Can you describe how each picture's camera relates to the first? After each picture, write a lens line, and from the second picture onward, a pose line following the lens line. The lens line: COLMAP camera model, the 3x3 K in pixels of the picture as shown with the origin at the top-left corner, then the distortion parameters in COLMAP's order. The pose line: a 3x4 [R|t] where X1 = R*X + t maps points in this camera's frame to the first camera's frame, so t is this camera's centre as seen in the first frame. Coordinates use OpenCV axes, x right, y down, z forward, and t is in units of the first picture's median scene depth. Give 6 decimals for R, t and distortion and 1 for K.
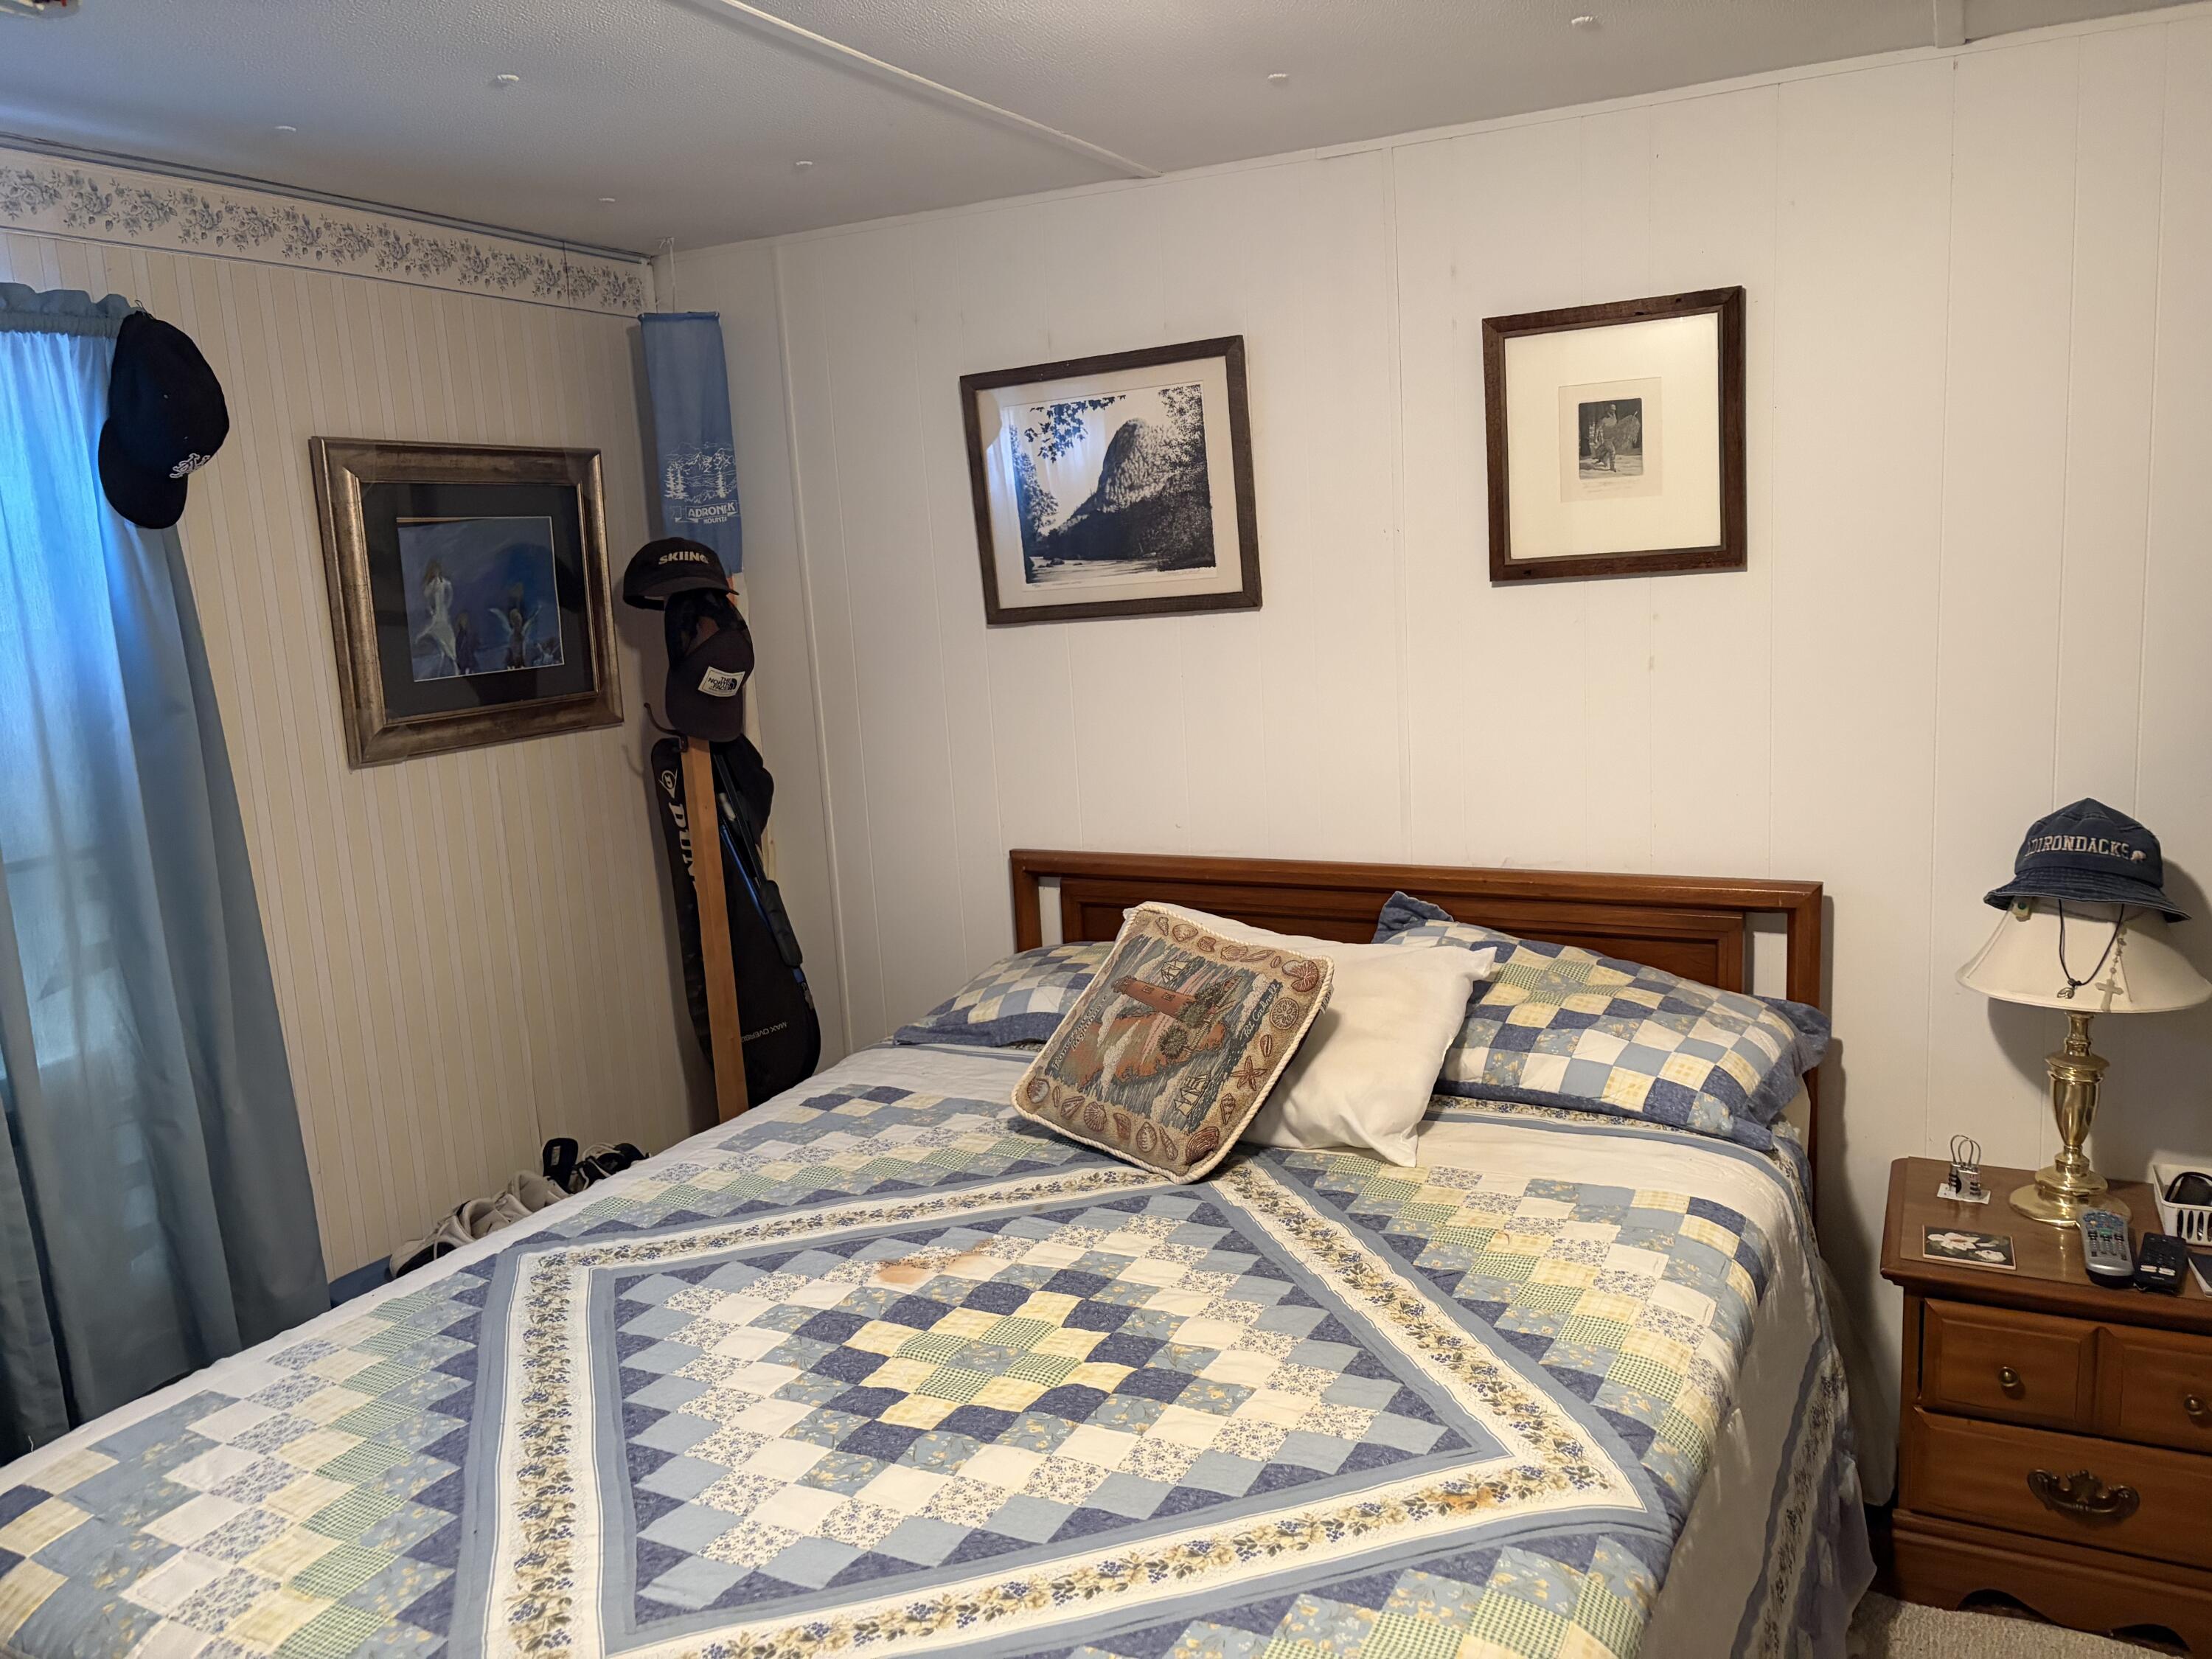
lens RADIAL K [[1675.4, 0, 1107.6], [0, 1675.4, 829.6], [0, 0, 1]] dist [0.033748, -0.028357]
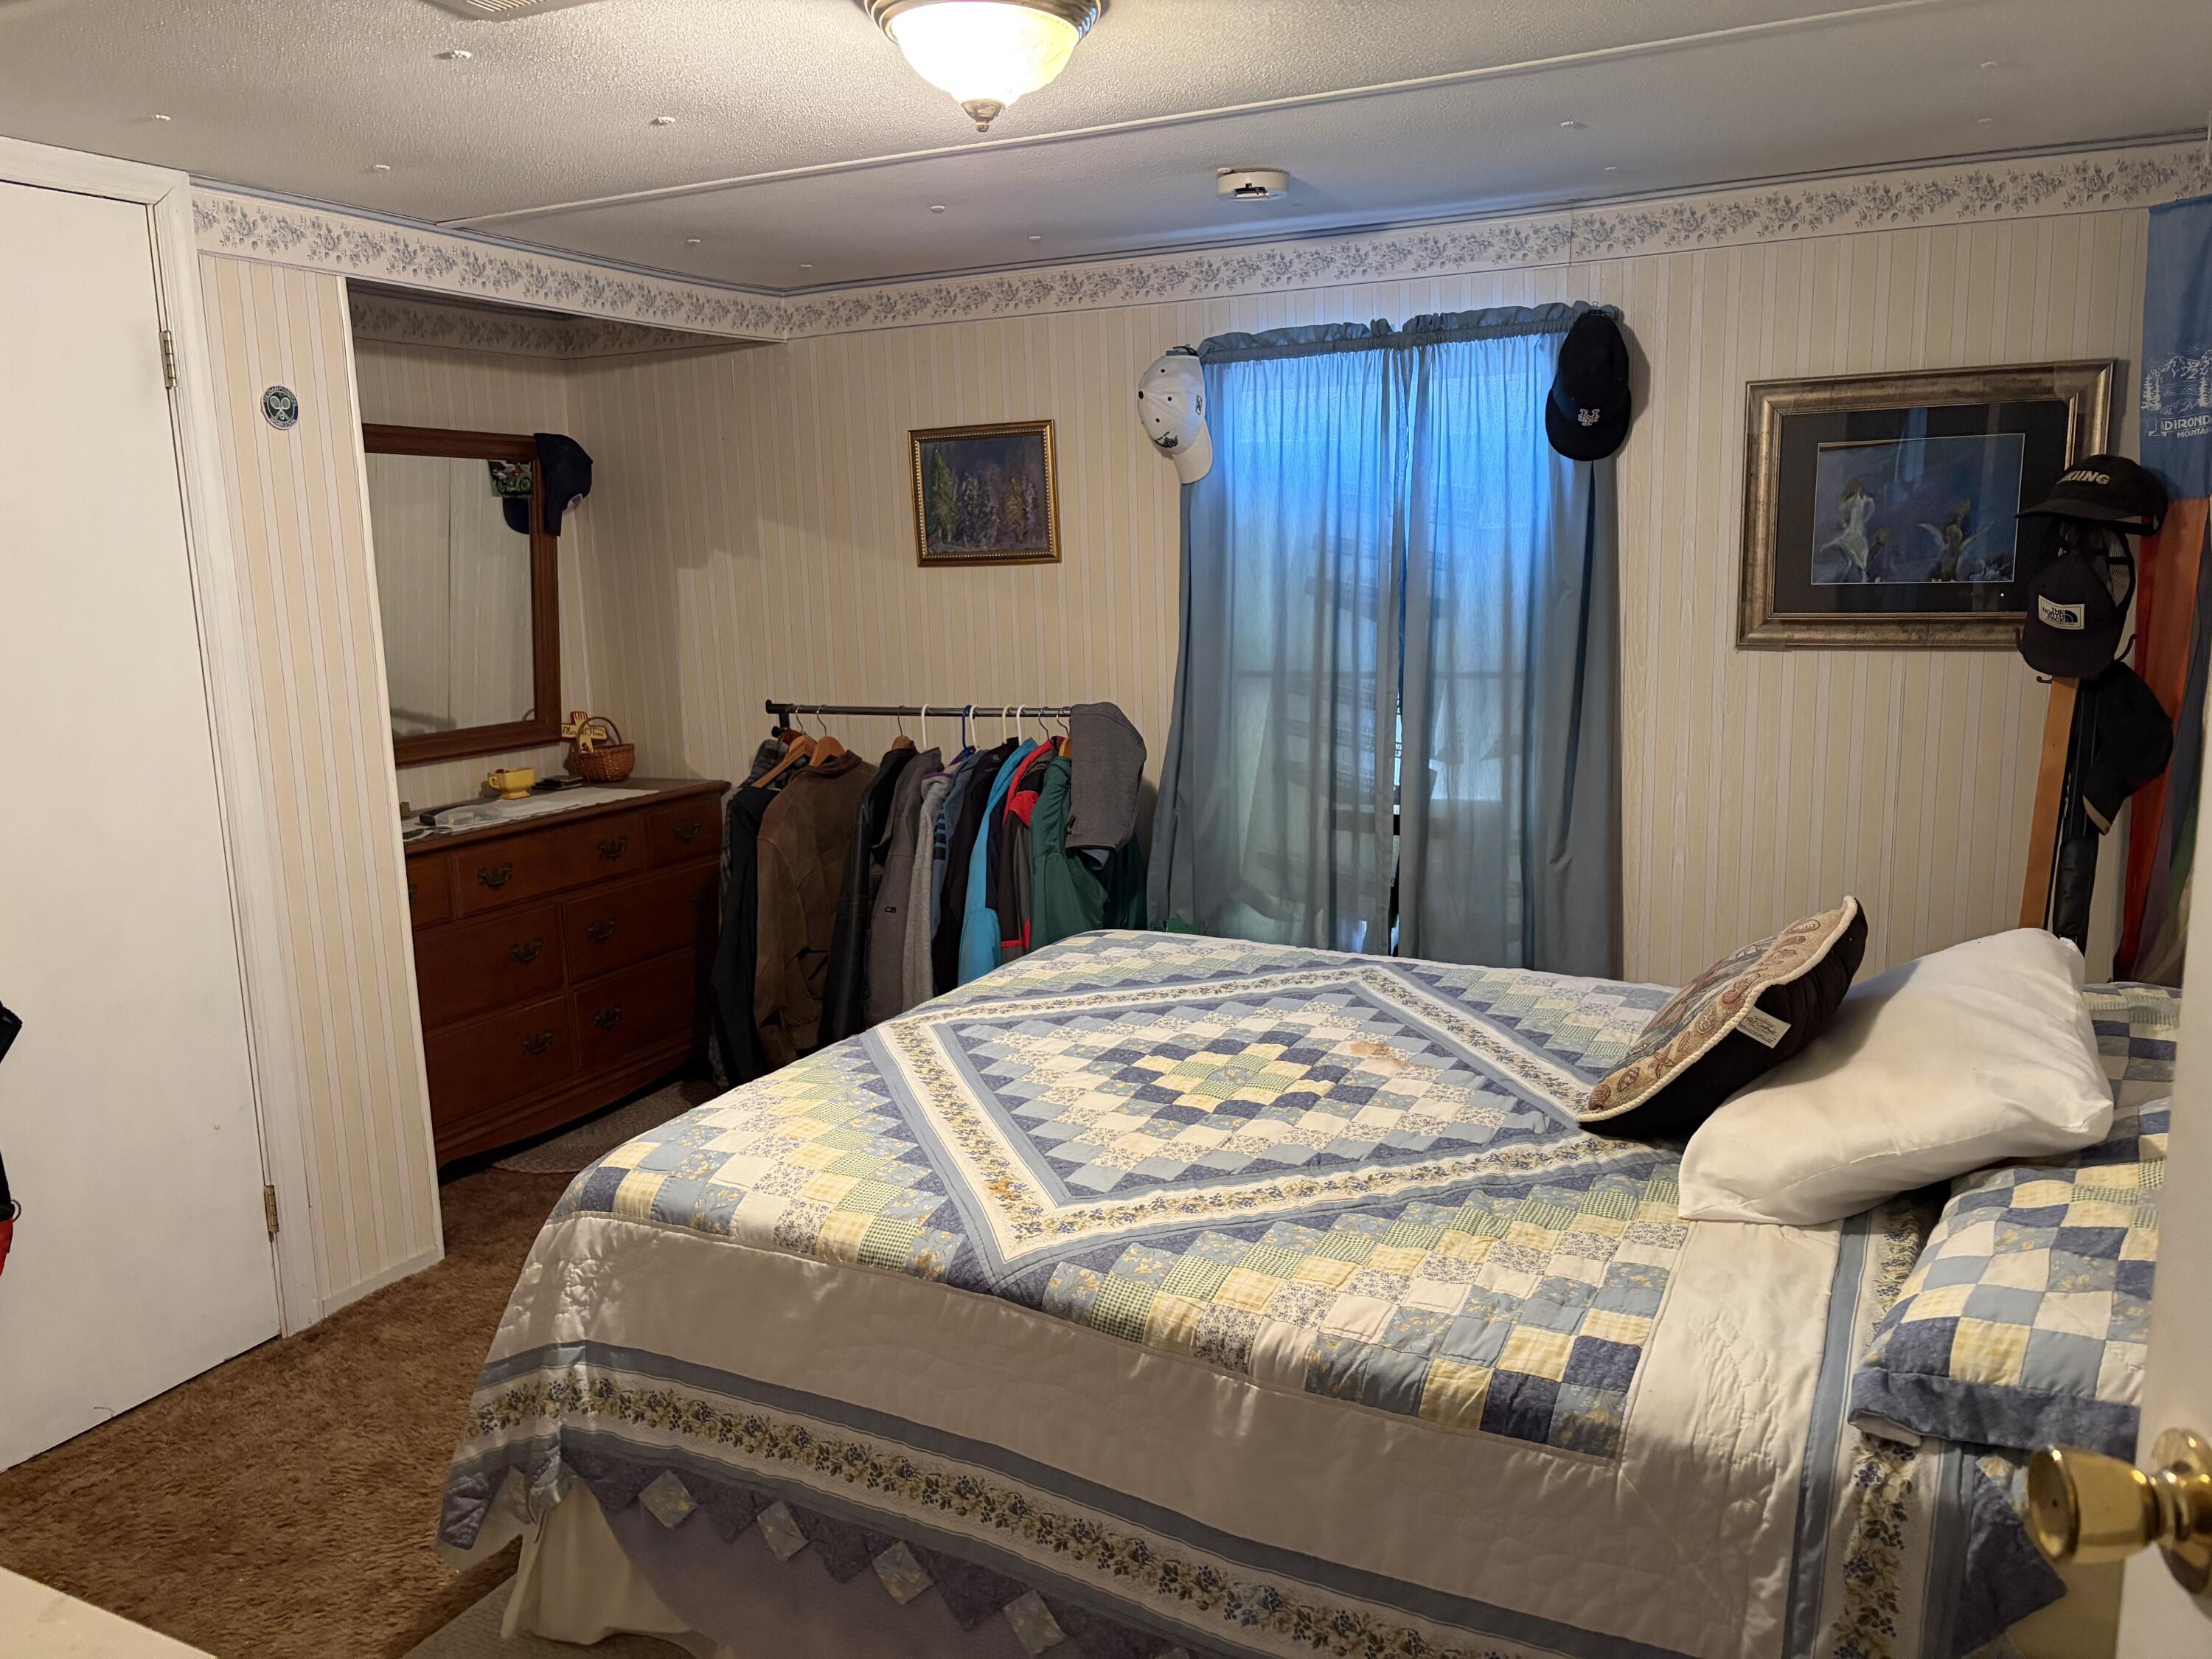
lens RADIAL K [[1675.4, 0, 1104.7], [0, 1675.4, 832.7], [0, 0, 1]] dist [0.033748, -0.028357]
pose [[-0.001930, 0.226345, -0.974045, 1.056325], [-0.141079, 0.964243, 0.224347, -0.157405], [0.989996, 0.137851, 0.030072, 0.686527]]
